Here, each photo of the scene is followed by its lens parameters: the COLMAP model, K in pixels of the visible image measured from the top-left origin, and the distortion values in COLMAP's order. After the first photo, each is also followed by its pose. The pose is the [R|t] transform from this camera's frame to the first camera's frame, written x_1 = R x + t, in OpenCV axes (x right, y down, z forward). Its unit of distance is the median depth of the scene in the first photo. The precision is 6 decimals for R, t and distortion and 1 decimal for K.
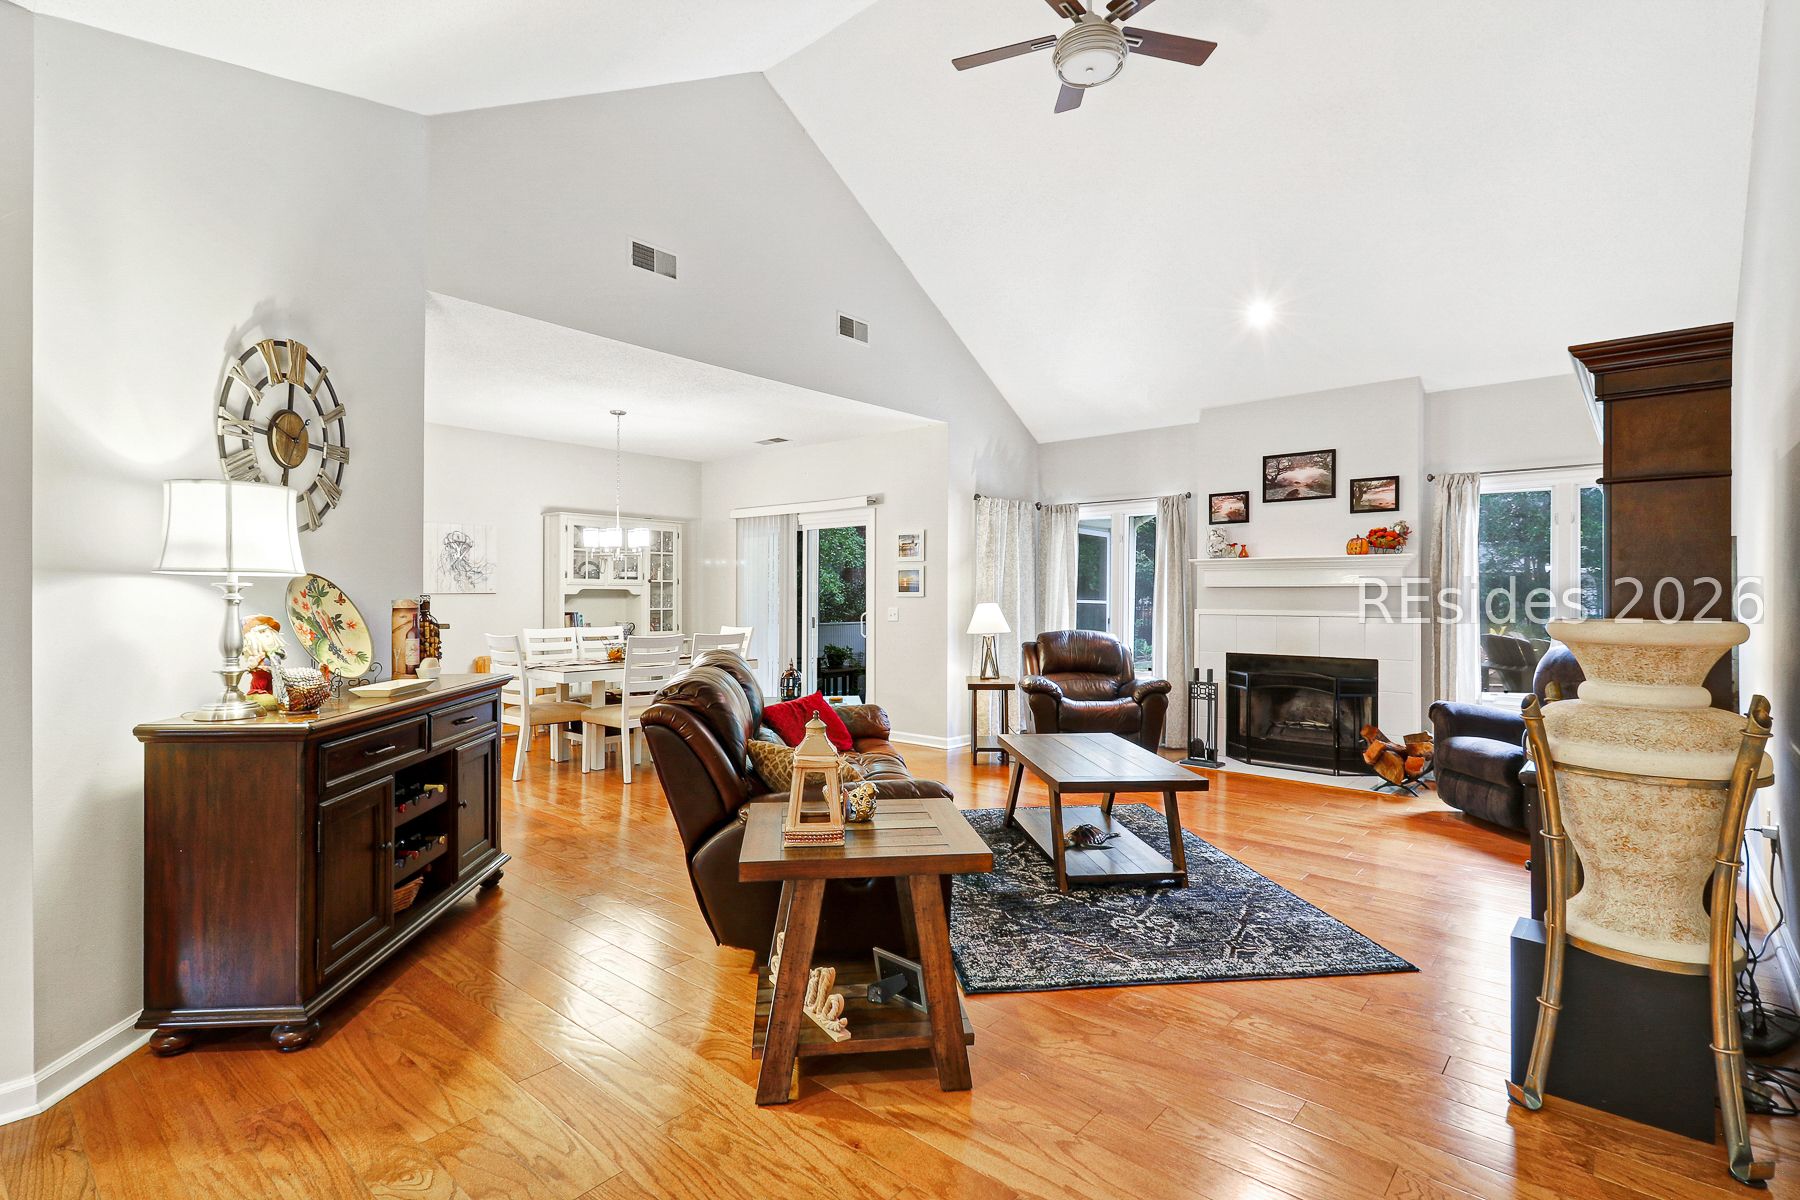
lens RADIAL K [[883.7, 0, 912.5], [0, 883.7, 596.5], [0, 0, 1]] dist [0.021244, -0.000088]
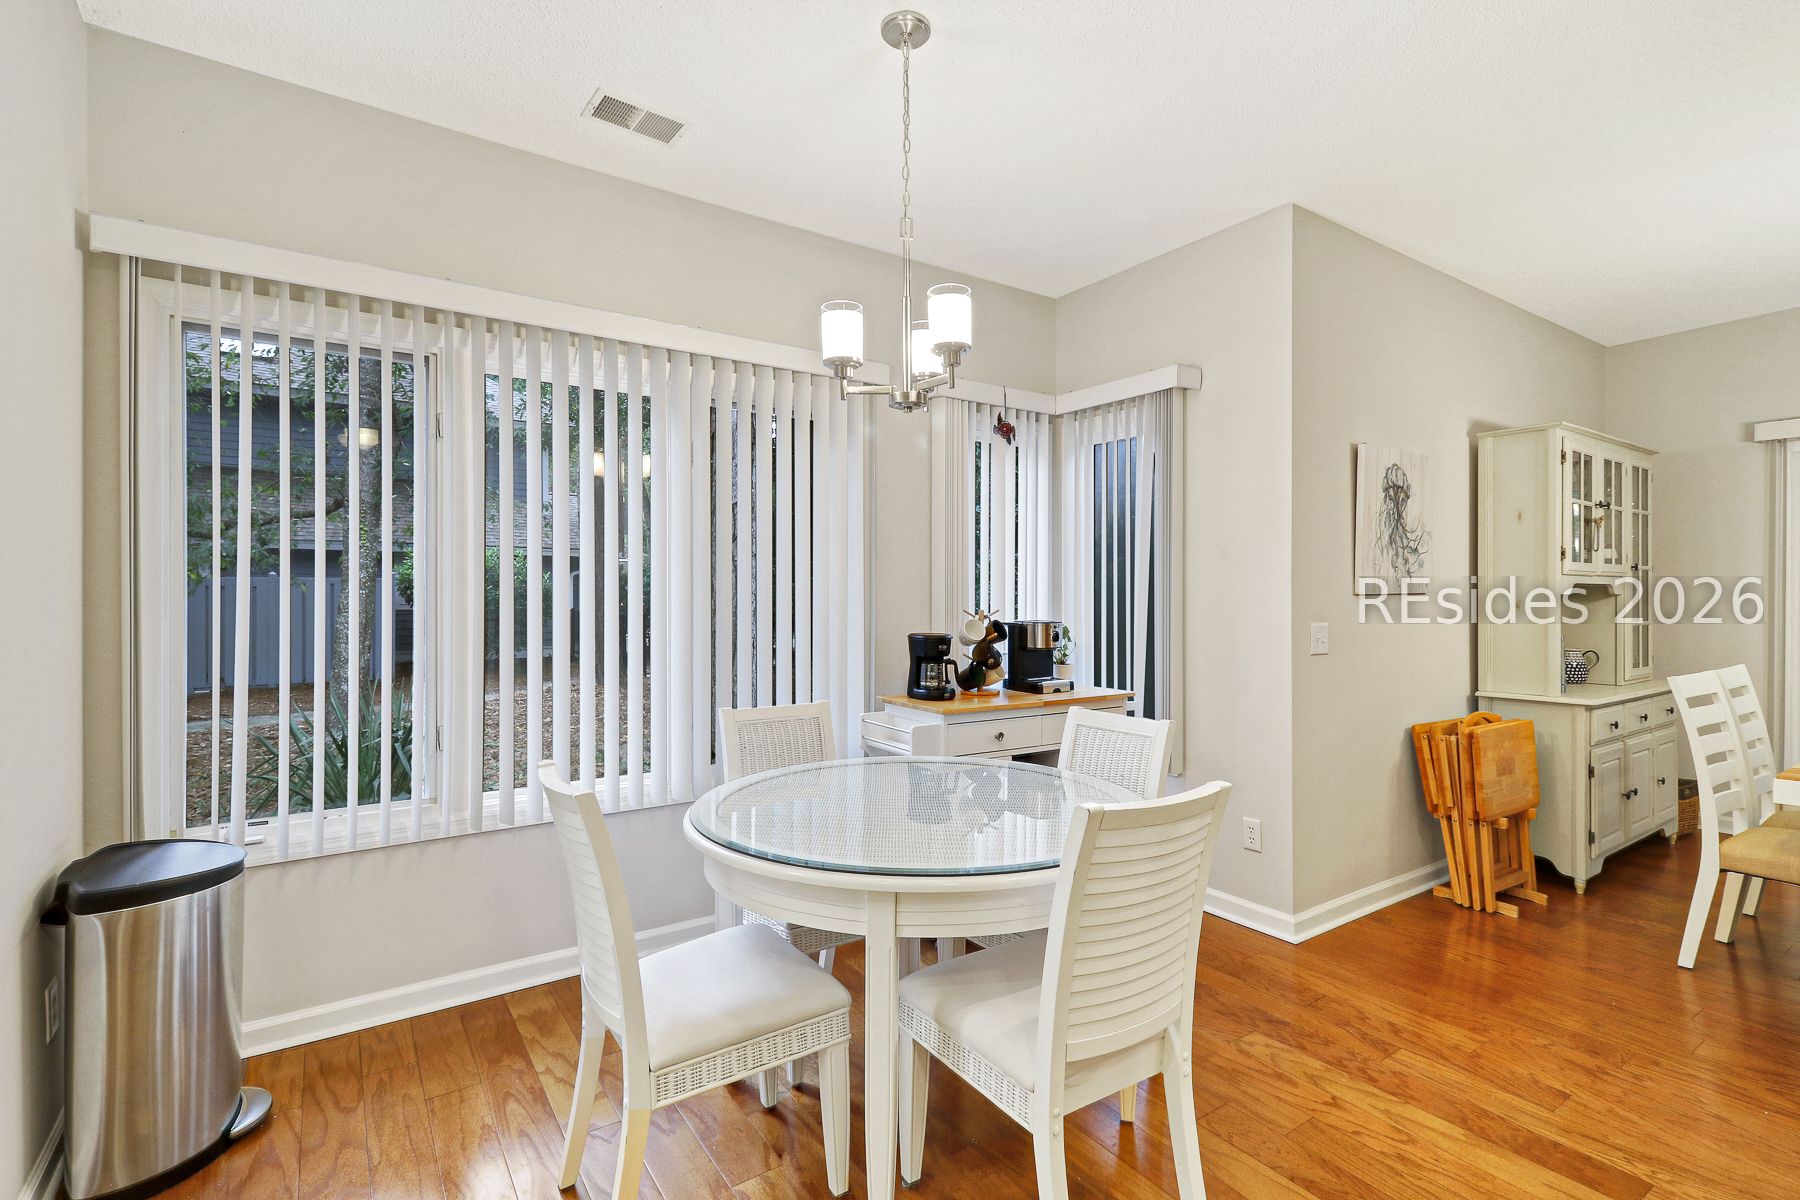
lens RADIAL K [[838.6, 0, 907.2], [0, 838.6, 596.4], [0, 0, 1]] dist [0.025668, -0.013062]
pose [[0.967777, -0.003501, -0.251786, -0.661595], [0.002972, 0.999993, -0.002480, -0.001527], [0.251793, 0.001651, 0.967780, 0.497965]]
